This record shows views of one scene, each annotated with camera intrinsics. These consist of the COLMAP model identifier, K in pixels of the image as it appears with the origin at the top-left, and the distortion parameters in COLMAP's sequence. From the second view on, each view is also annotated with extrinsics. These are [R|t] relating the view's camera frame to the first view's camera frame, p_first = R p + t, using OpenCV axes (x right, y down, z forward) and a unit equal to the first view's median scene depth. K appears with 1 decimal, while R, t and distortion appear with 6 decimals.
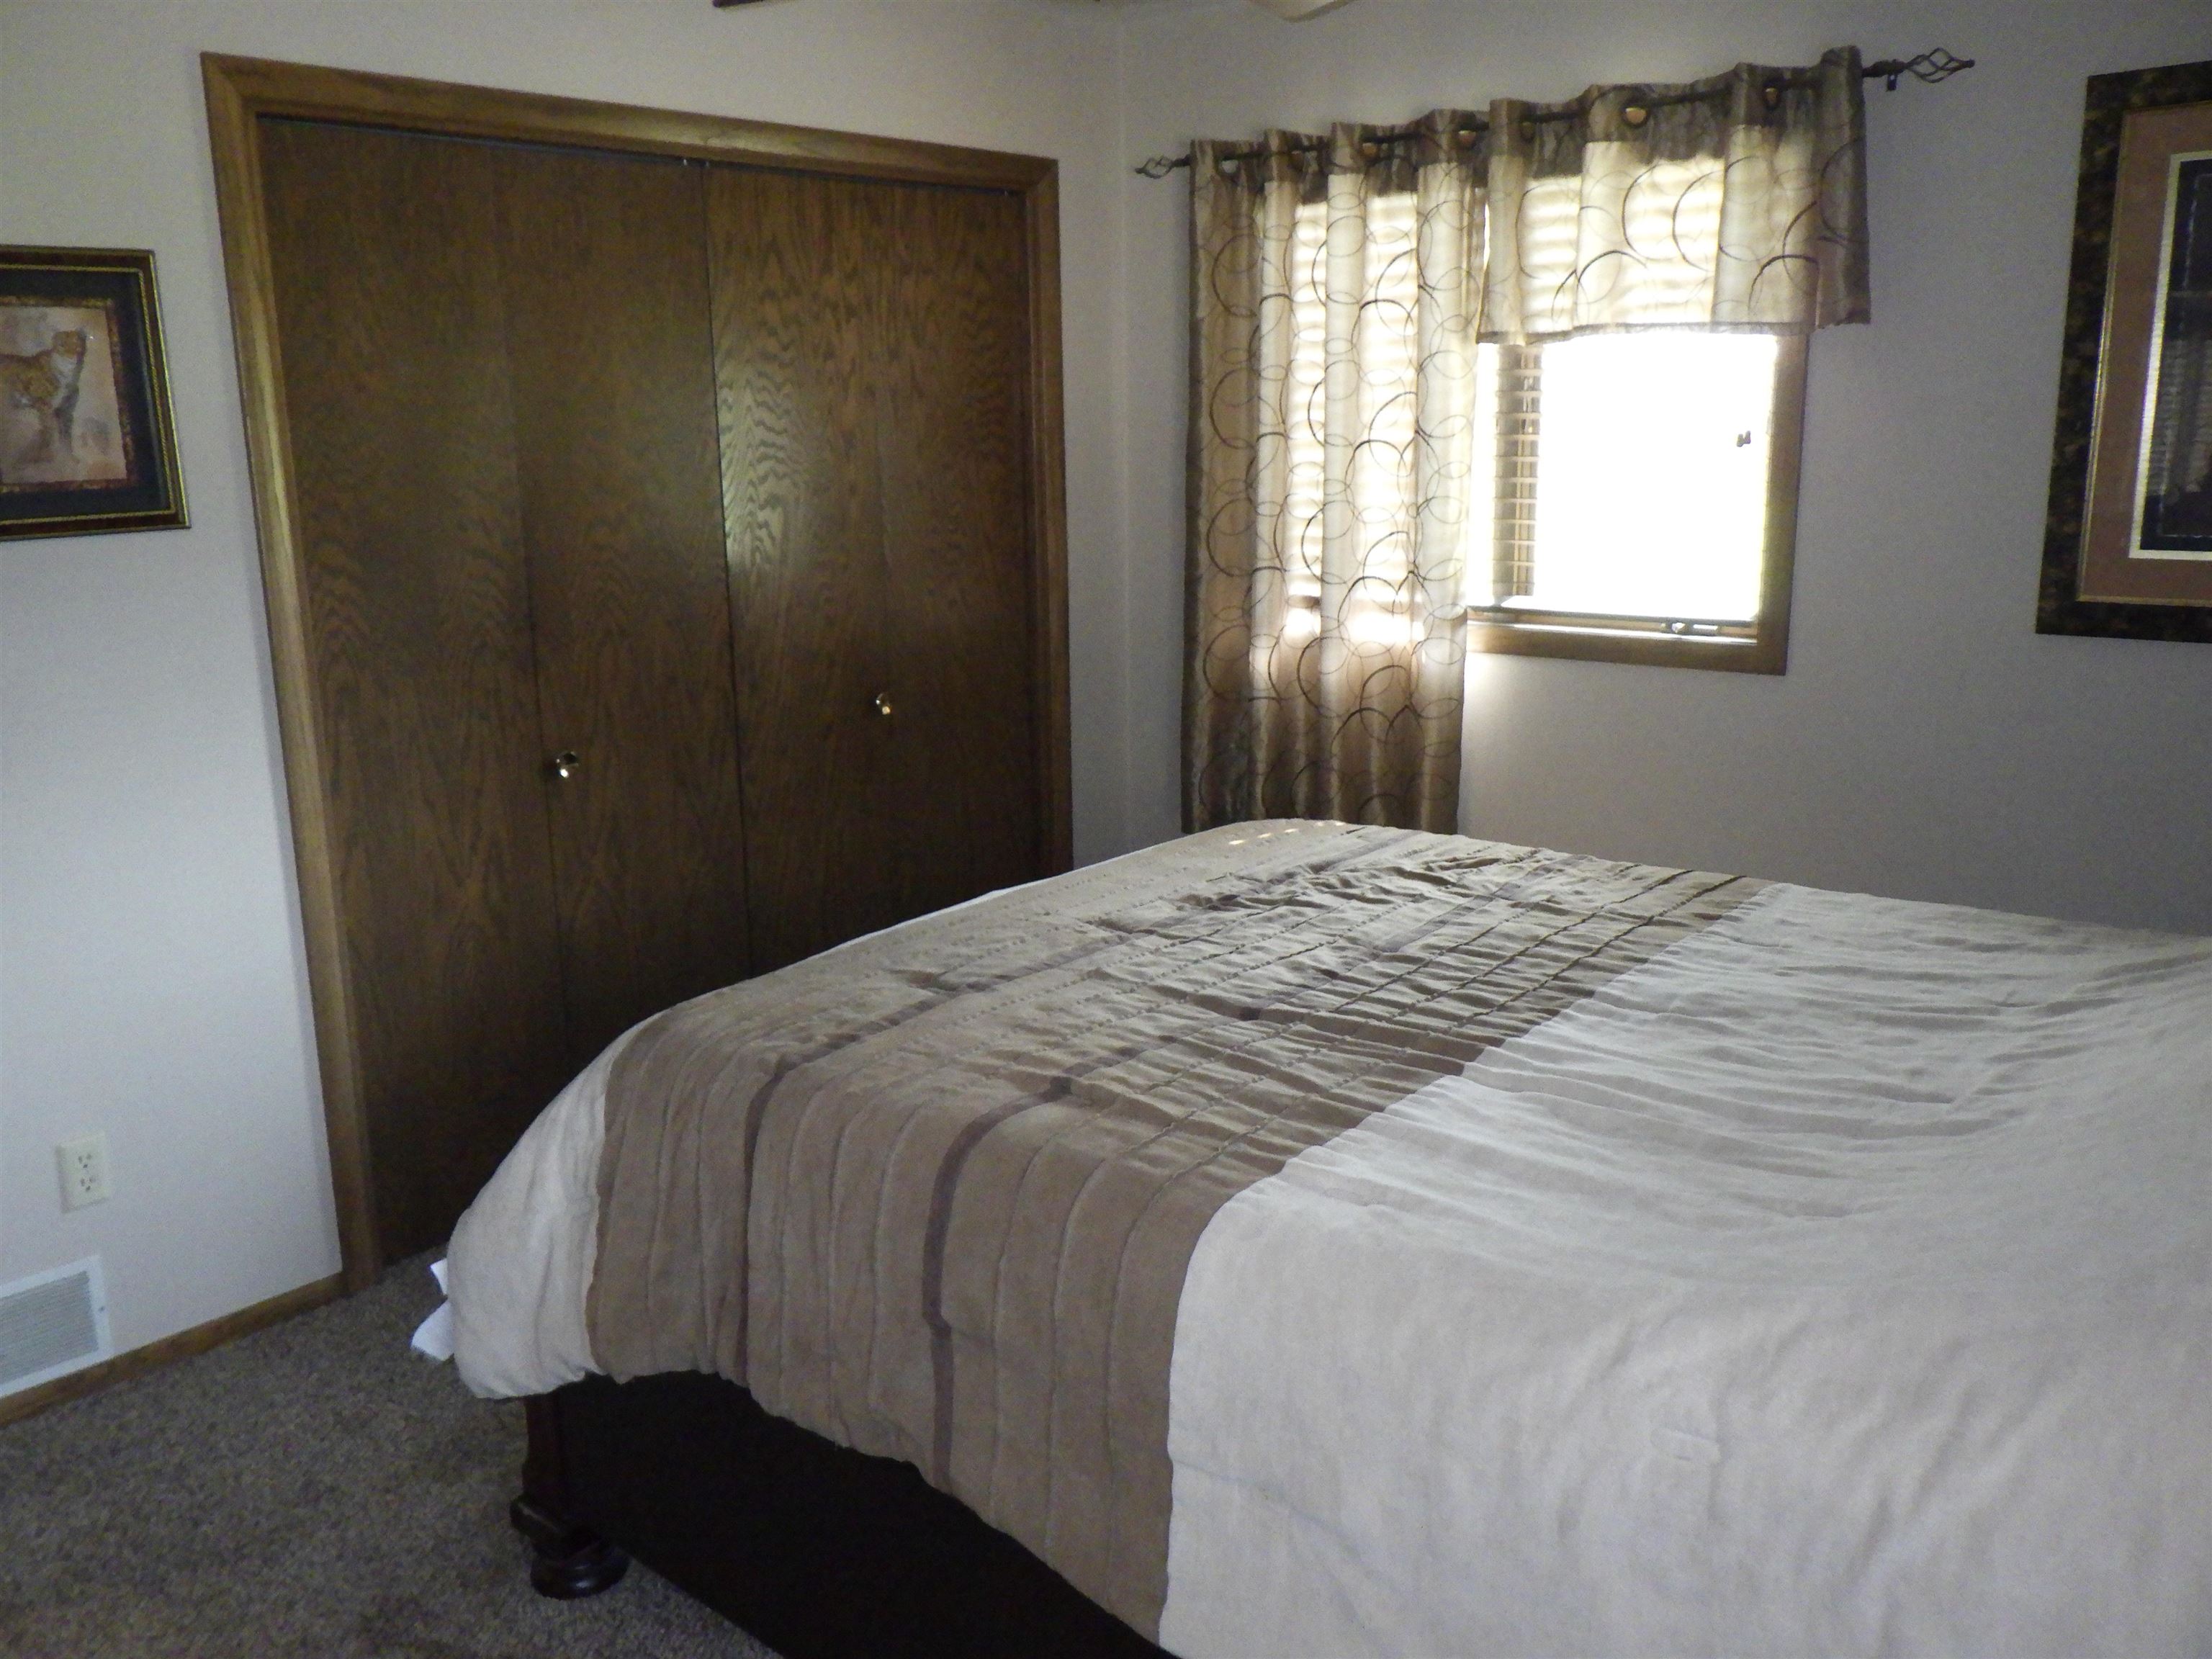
lens RADIAL K [[1823.3, 0, 1086.7], [0, 1823.3, 837.8], [0, 0, 1]] dist [0.009325, -0.003569]
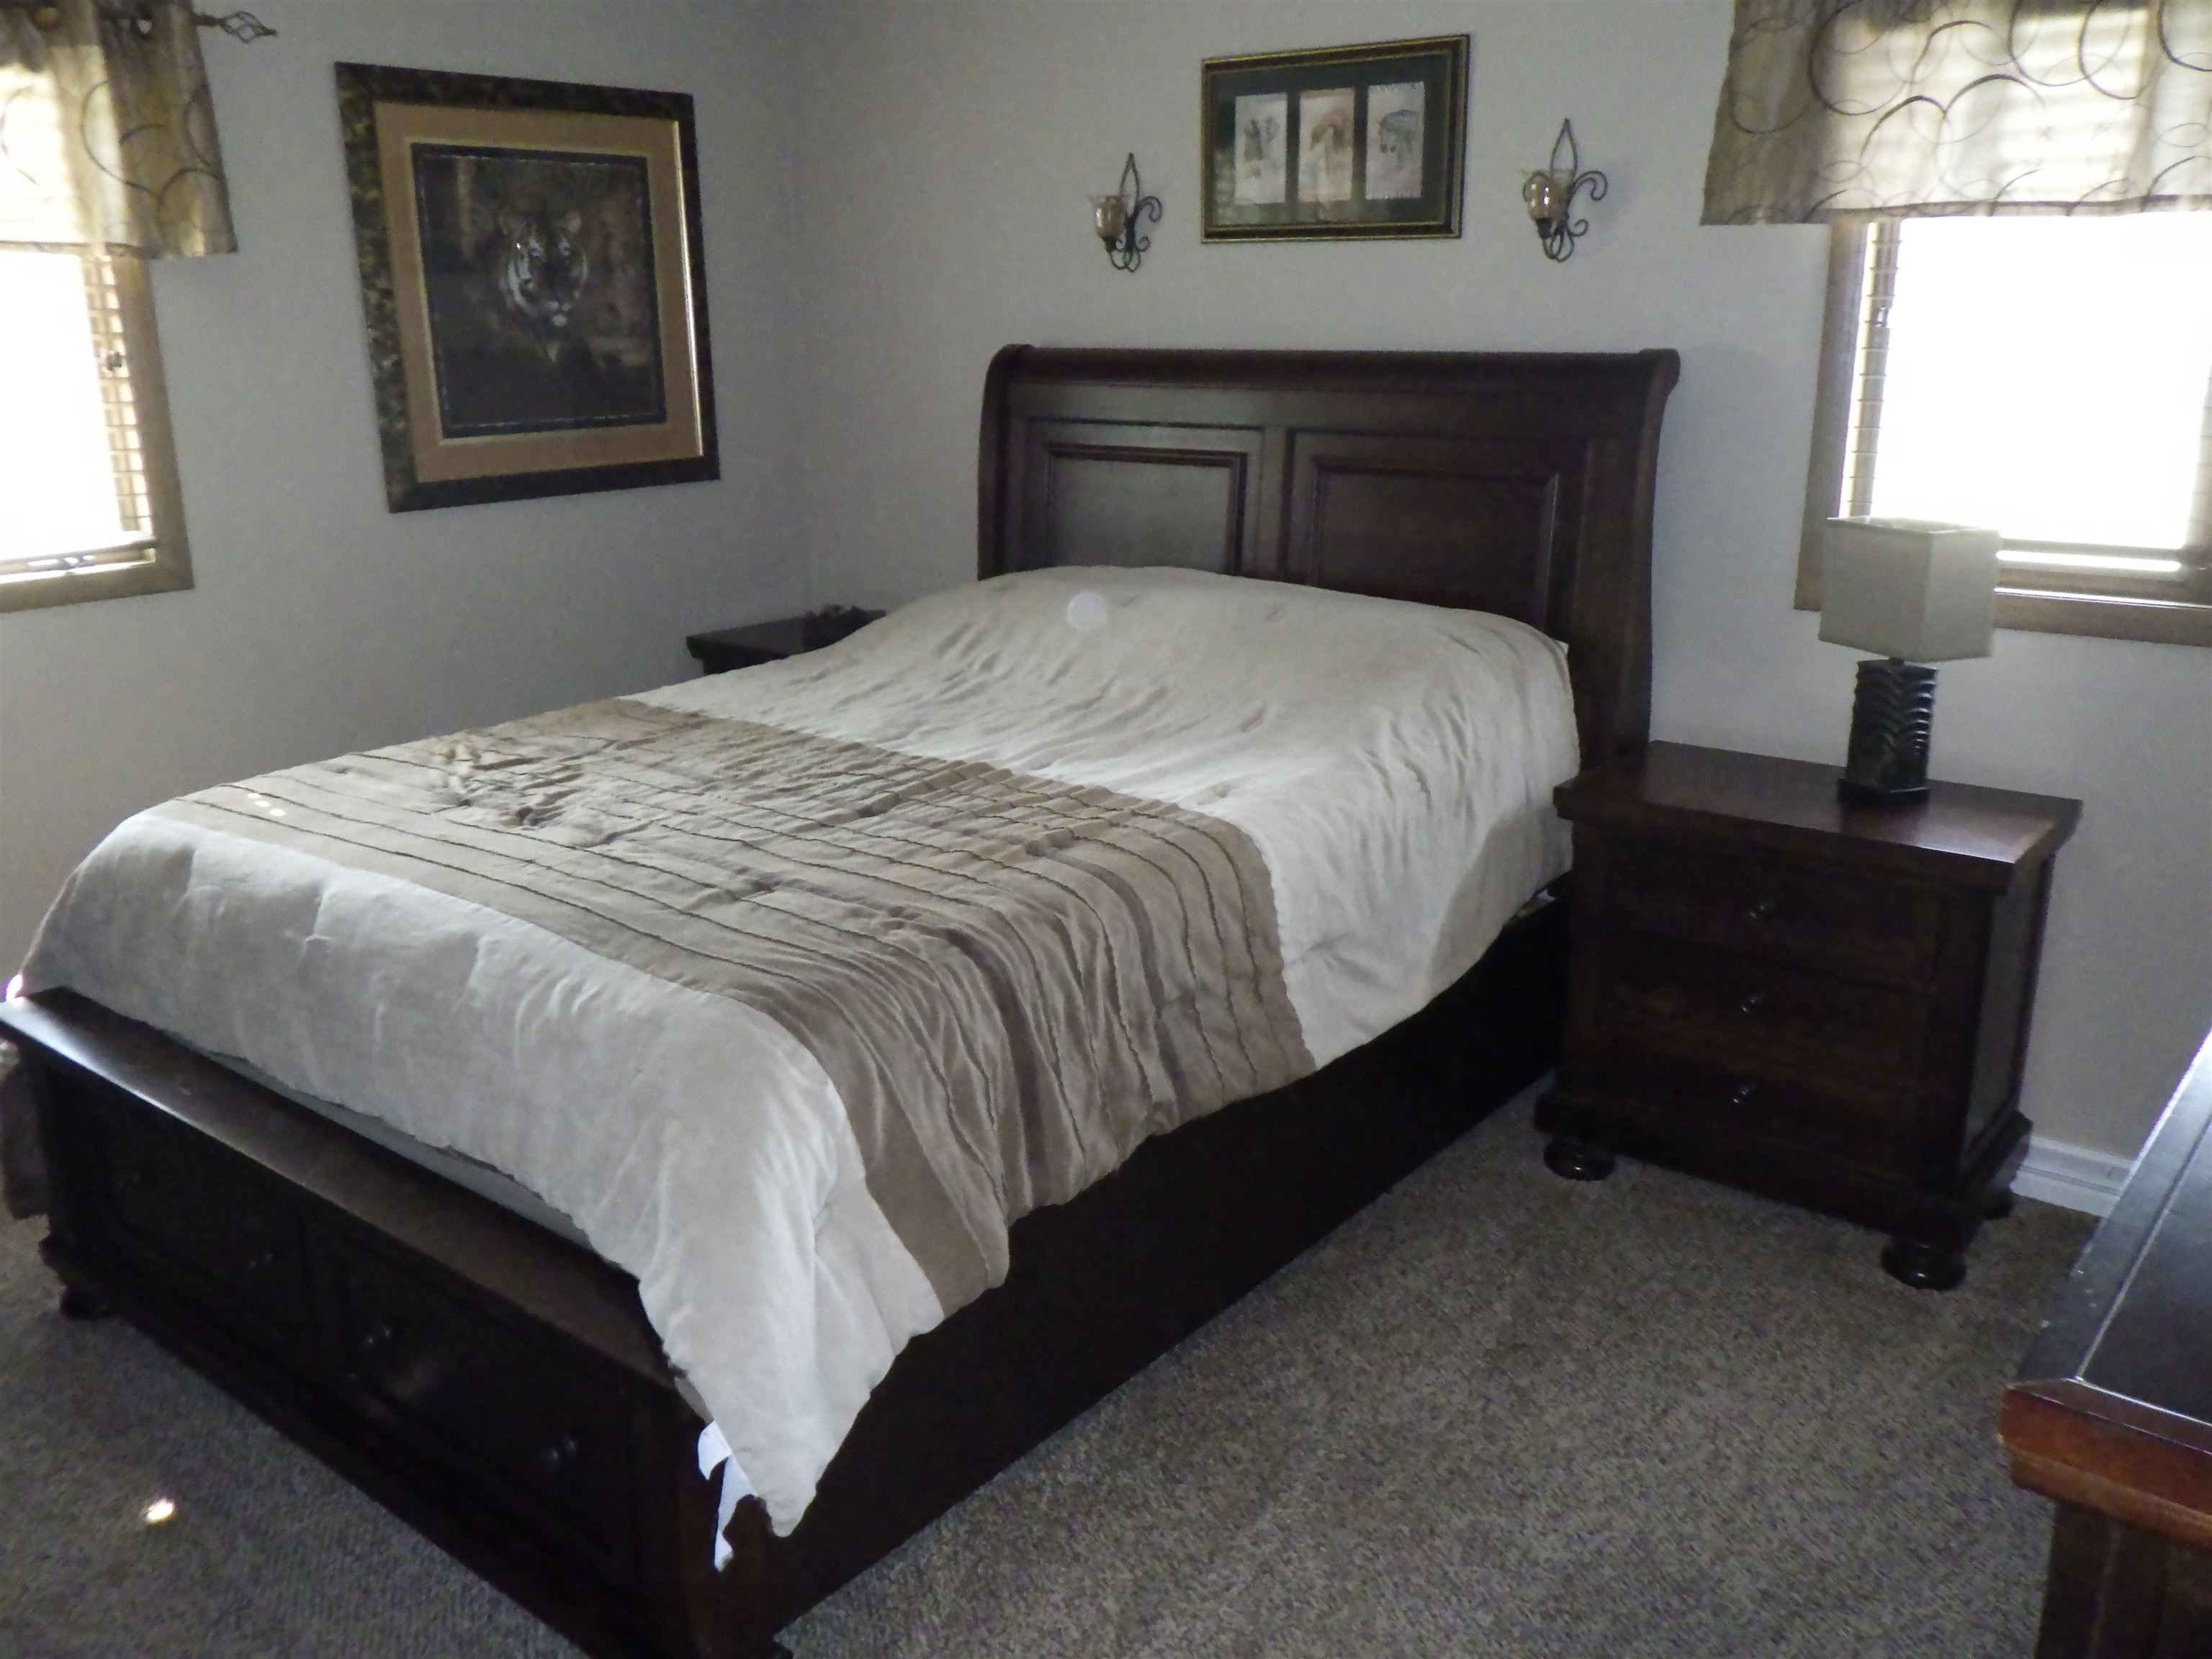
lens RADIAL K [[1823.3, 0, 1088.0], [0, 1823.3, 821.2], [0, 0, 1]] dist [0.009325, -0.003569]
pose [[-0.033572, -0.256301, 0.966014, -1.054630], [0.239847, 0.936247, 0.256739, -0.170230], [-0.970230, 0.240314, 0.030042, 0.776533]]
